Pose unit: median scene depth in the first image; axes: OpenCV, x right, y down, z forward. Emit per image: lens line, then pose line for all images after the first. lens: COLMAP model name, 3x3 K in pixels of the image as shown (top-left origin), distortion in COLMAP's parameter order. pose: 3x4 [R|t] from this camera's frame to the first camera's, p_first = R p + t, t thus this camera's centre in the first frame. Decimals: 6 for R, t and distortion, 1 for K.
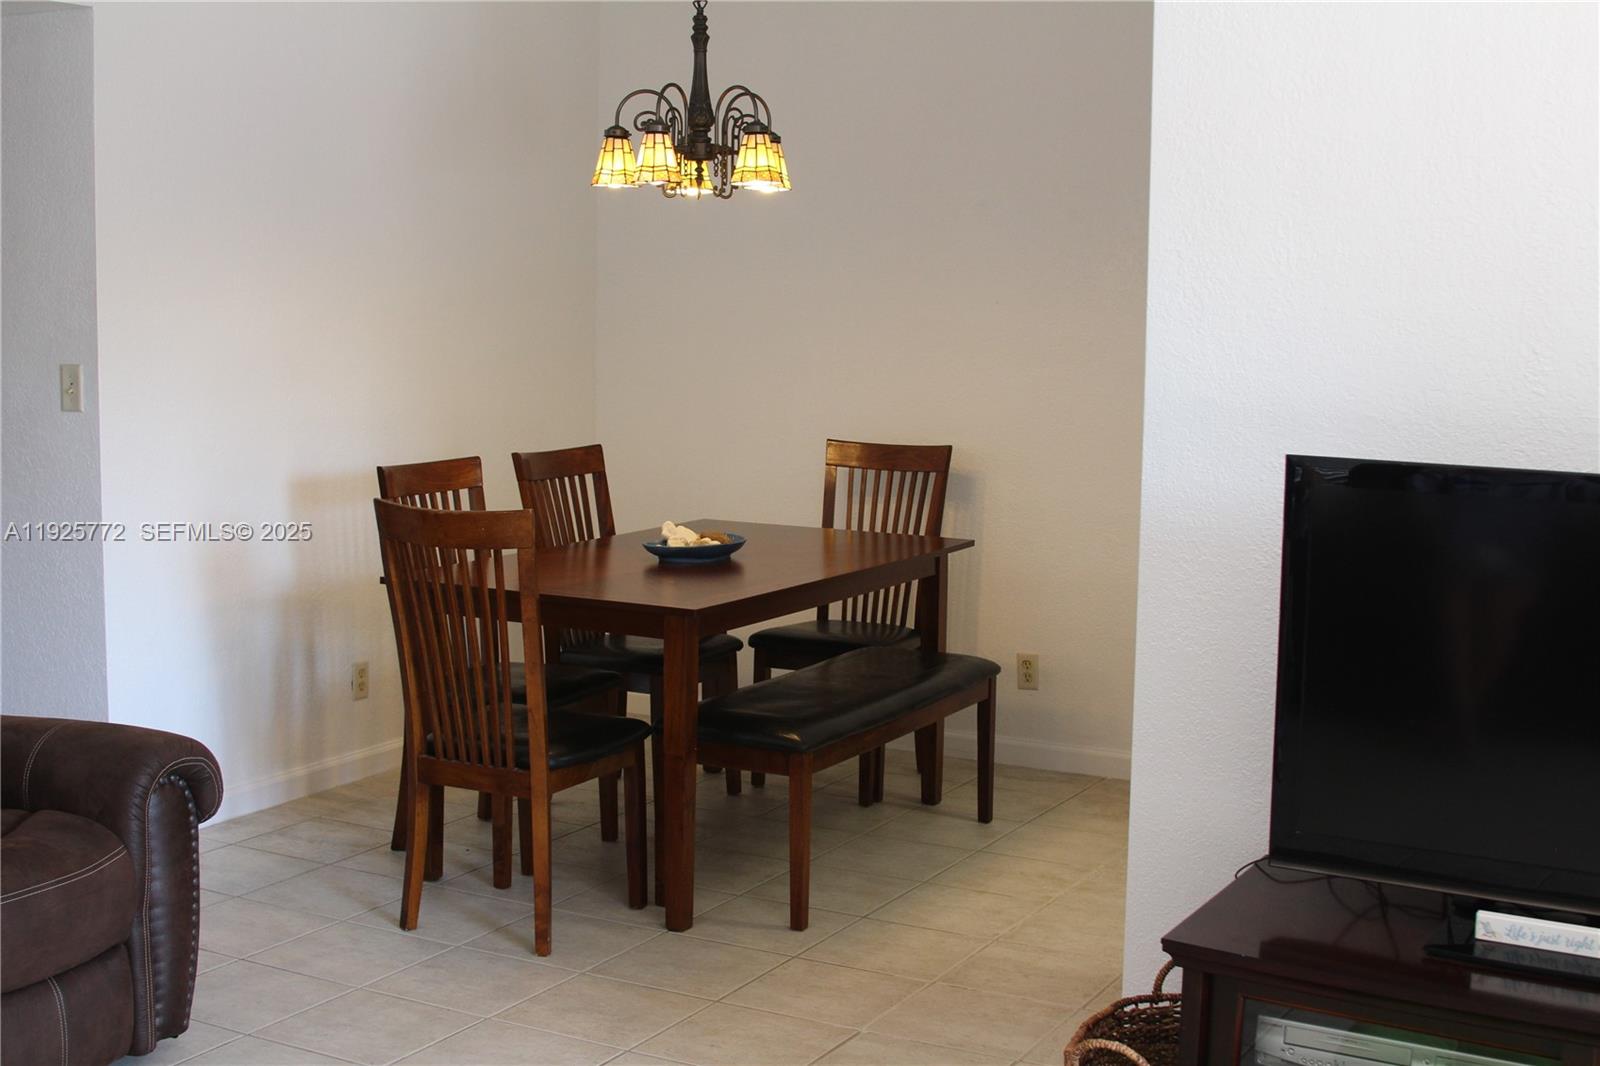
lens RADIAL K [[2072.8, 0, 793.6], [0, 2072.8, 552.8], [0, 0, 1]] dist [-0.149709, 0.036012]
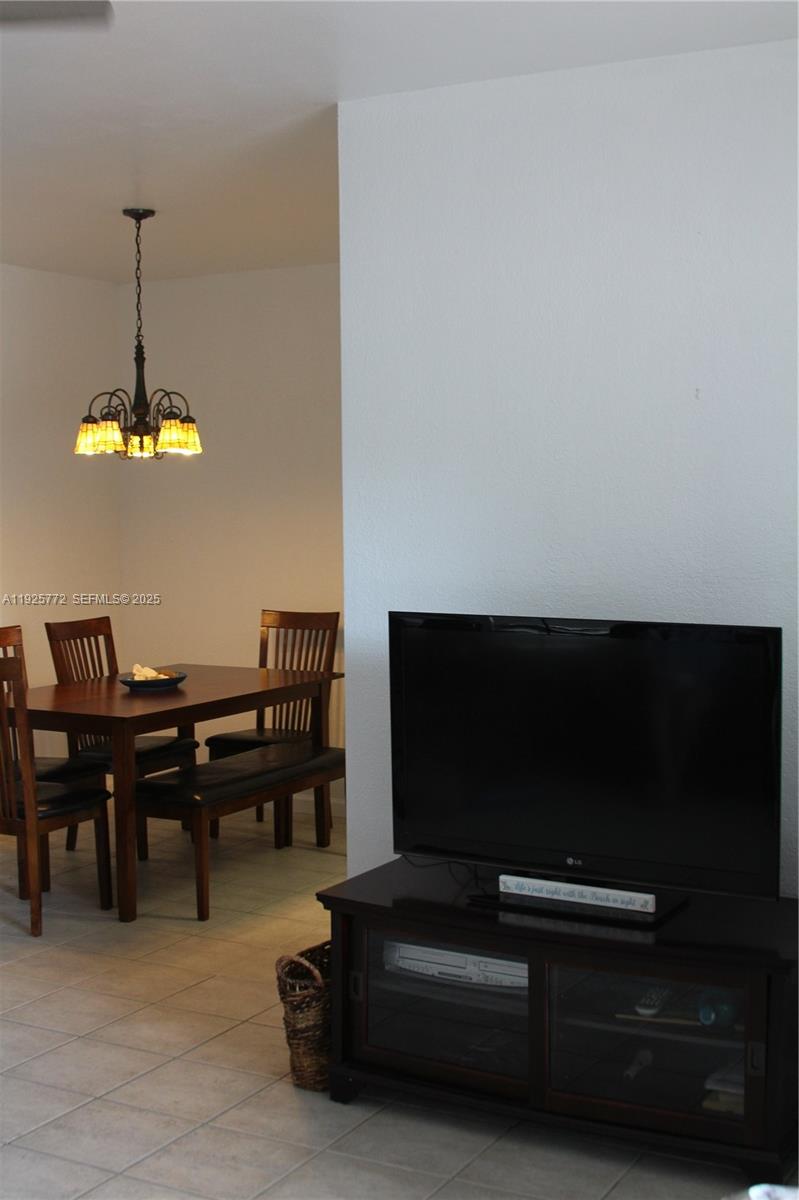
lens RADIAL K [[1560.2, 0, 399.5], [0, 1560.2, 600.0], [0, 0, 1]] dist [-0.151442, 0.081602]
pose [[0.999753, -0.022122, 0.002179, 0.149435], [0.022214, 0.997869, -0.061348, 0.013843], [-0.000817, 0.061381, 0.998114, -0.187731]]
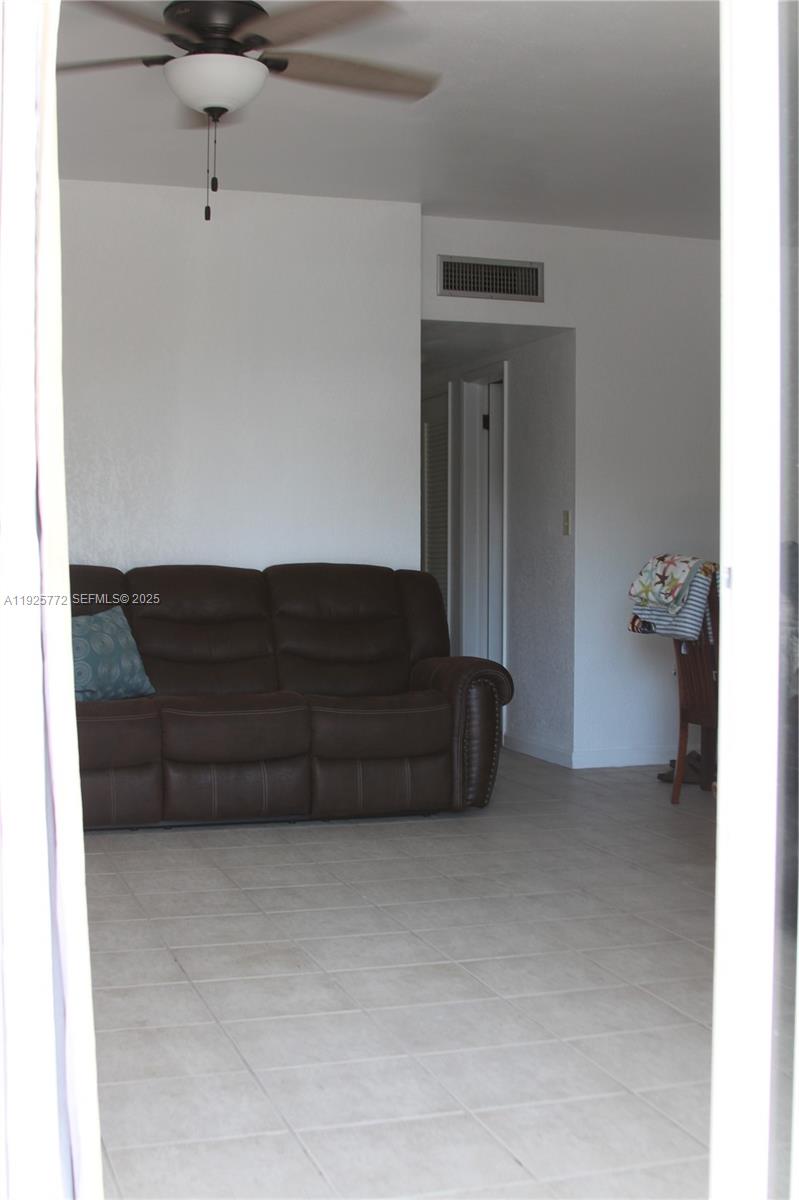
lens RADIAL K [[1560.2, 0, 399.5], [0, 1560.2, 600.0], [0, 0, 1]] dist [-0.151442, 0.081602]
pose [[0.731720, 0.010237, -0.681528, 0.563323], [-0.082415, 0.993880, -0.073555, 0.119091], [0.676604, 0.109990, 0.728086, -0.188486]]
